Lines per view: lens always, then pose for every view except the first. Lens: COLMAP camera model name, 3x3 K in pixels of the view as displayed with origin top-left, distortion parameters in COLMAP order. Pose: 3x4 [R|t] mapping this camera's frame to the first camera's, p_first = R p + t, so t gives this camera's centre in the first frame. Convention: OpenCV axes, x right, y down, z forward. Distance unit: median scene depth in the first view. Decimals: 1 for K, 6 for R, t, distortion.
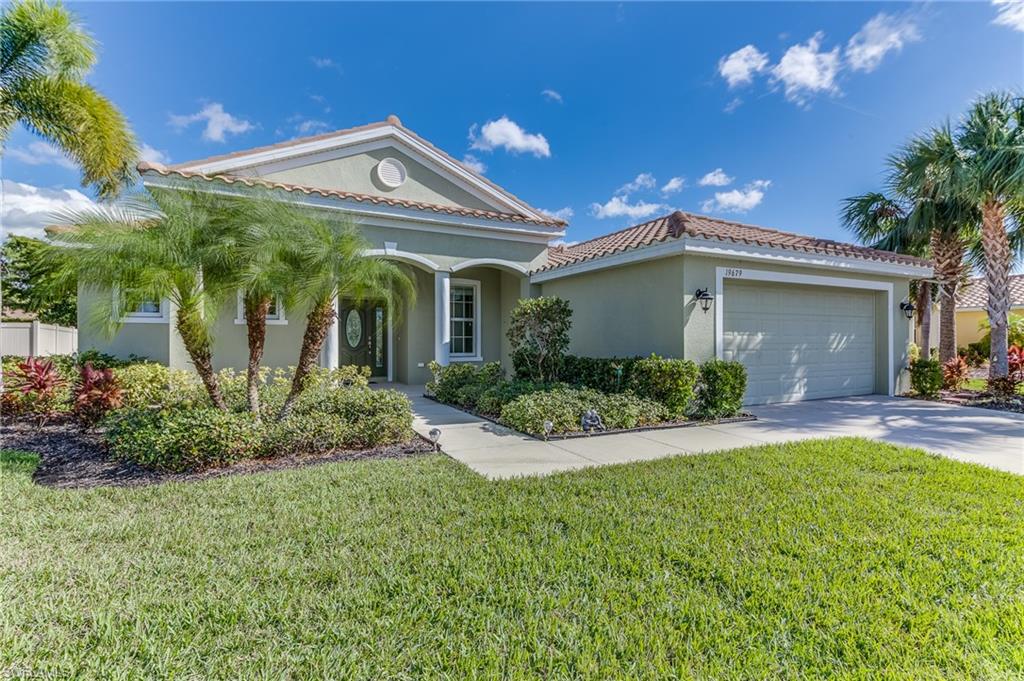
lens RADIAL K [[432.6, 0, 511.6], [0, 432.6, 338.4], [0, 0, 1]] dist [0.003587, 0.000213]
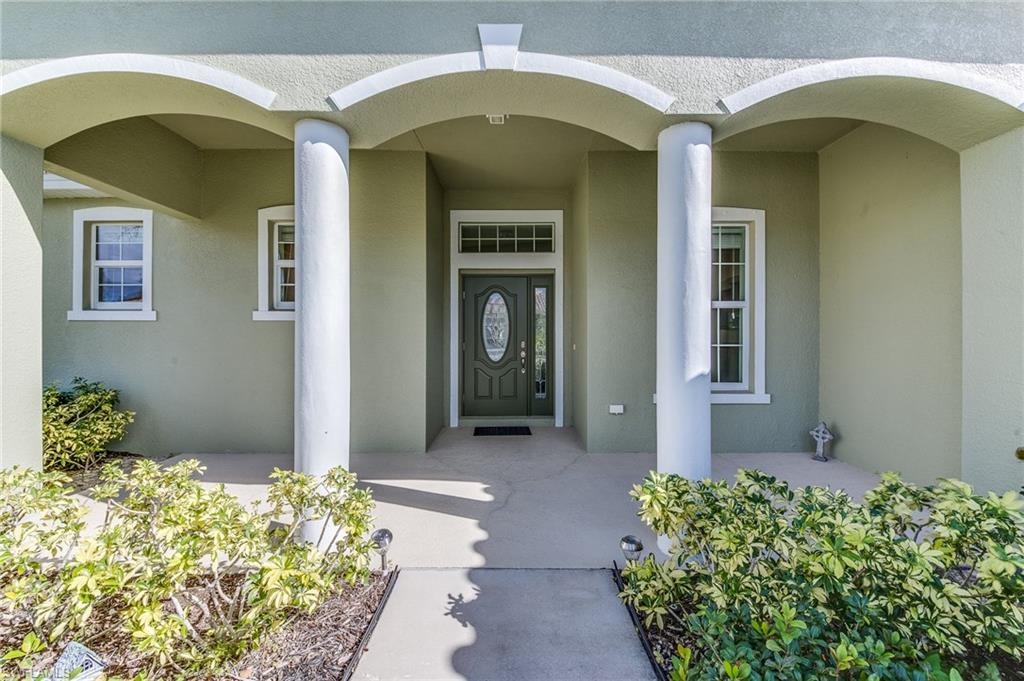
lens RADIAL K [[432.6, 0, 512.5], [0, 432.6, 336.2], [0, 0, 1]] dist [0.003587, 0.000213]
pose [[0.896265, 0.000392, -0.443519, -0.110708], [0.000166, 0.999999, 0.001218, -0.012888], [0.443519, -0.001165, 0.896264, 0.567776]]
